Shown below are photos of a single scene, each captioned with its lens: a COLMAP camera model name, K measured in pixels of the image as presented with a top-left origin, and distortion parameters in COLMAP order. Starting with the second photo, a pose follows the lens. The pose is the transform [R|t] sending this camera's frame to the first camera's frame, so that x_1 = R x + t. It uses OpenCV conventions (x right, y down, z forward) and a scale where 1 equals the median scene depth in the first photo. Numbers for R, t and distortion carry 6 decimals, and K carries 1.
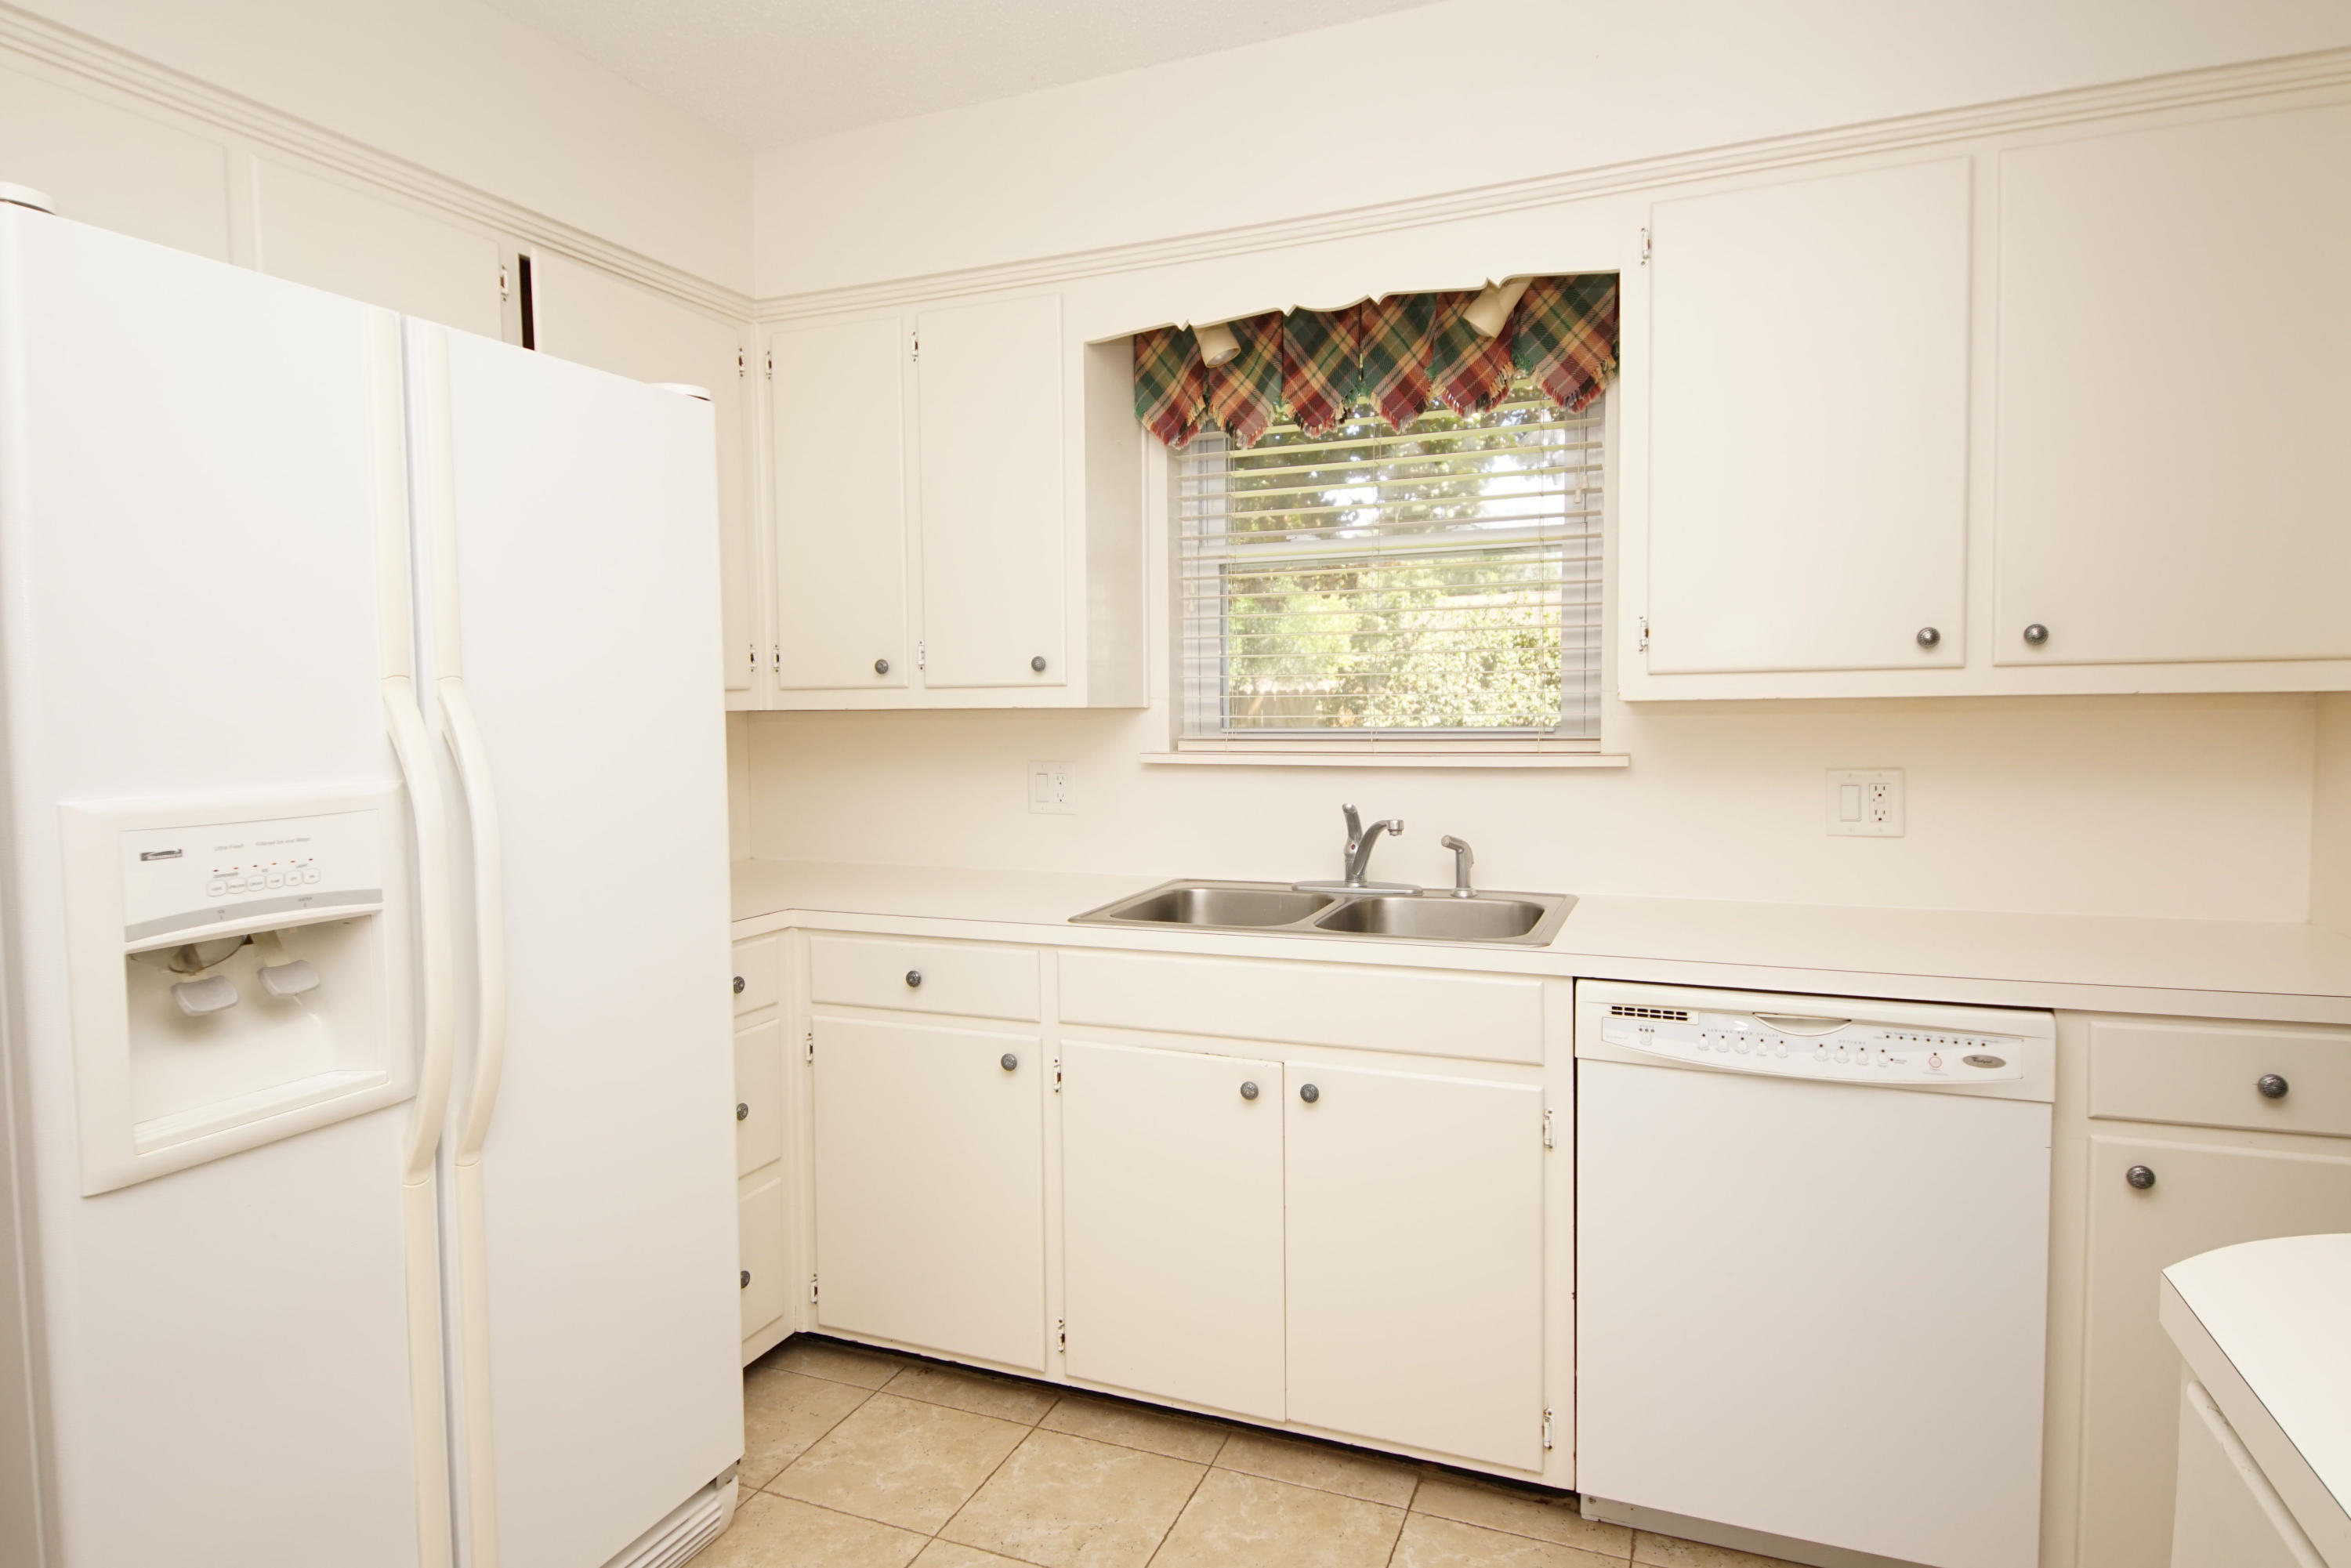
lens RADIAL K [[1308.2, 0, 1157.8], [0, 1308.2, 773.4], [0, 0, 1]] dist [0.031706, -0.034816]
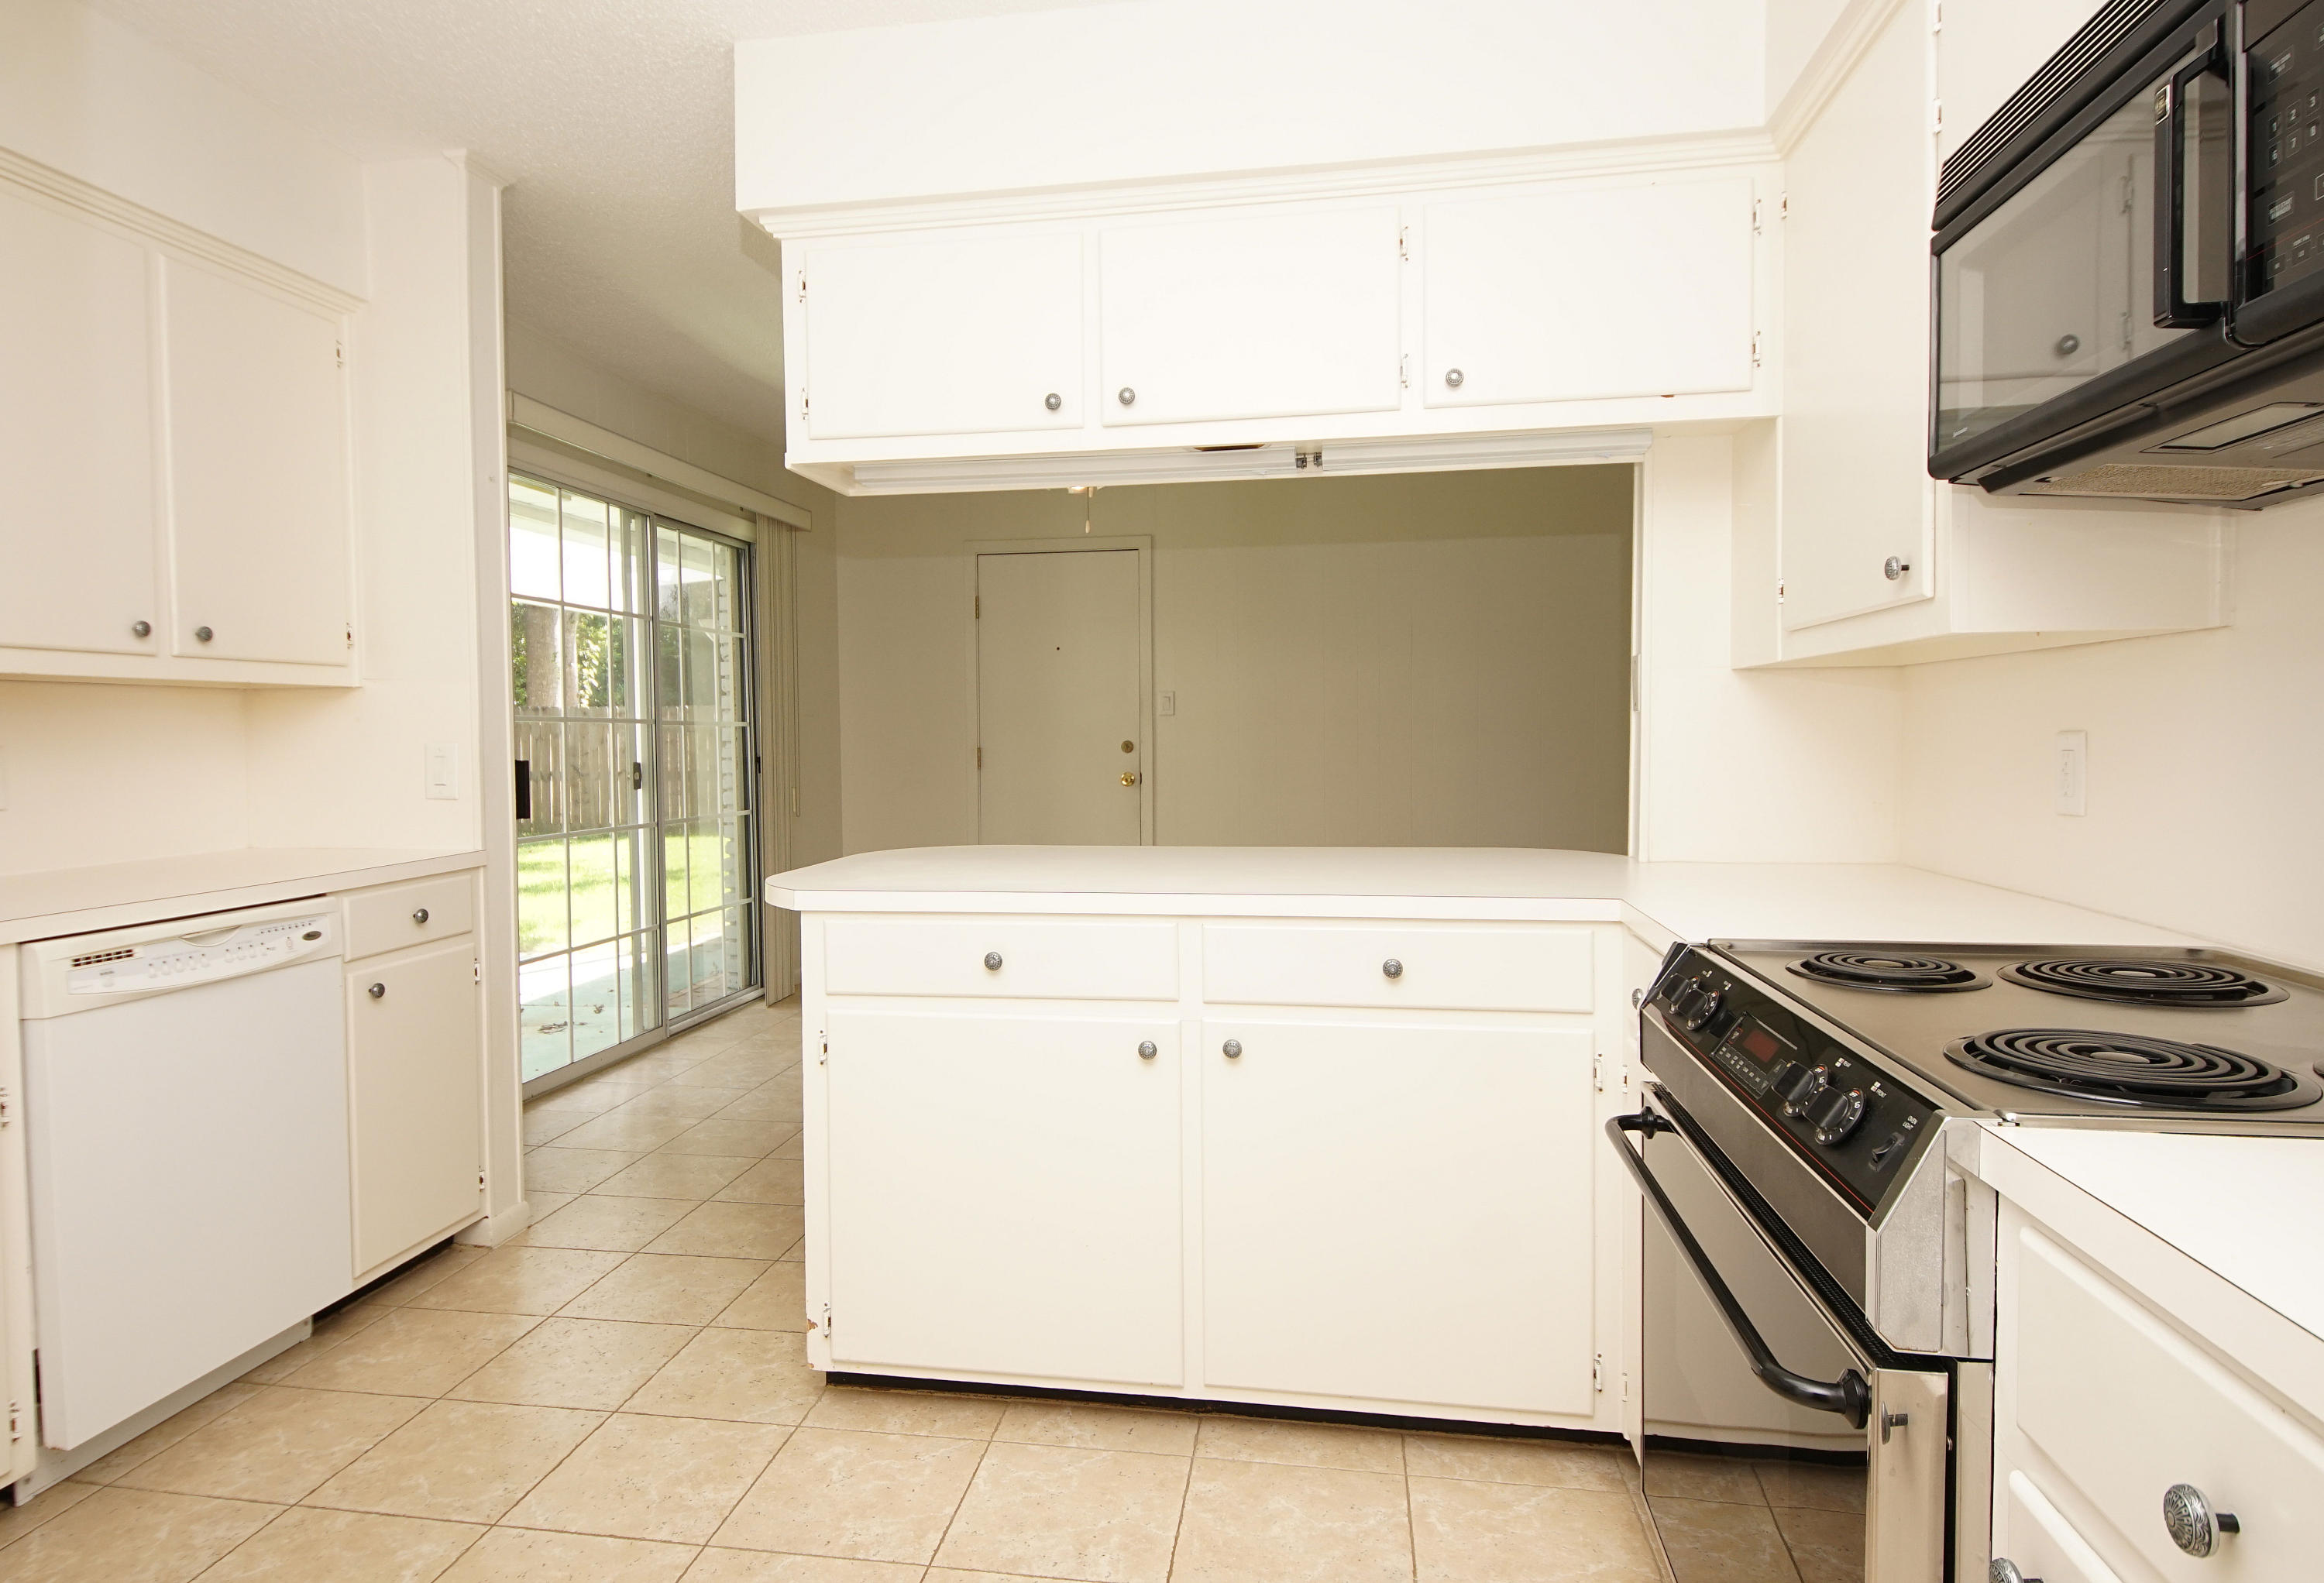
lens RADIAL K [[1337.4, 0, 1137.7], [0, 1337.4, 772.1], [0, 0, 1]] dist [0.000939, -0.000455]
pose [[-0.236001, -0.015495, 0.971629, -0.653725], [0.061164, 0.997653, 0.030766, 0.036532], [-0.969826, 0.066690, -0.234500, 0.316221]]
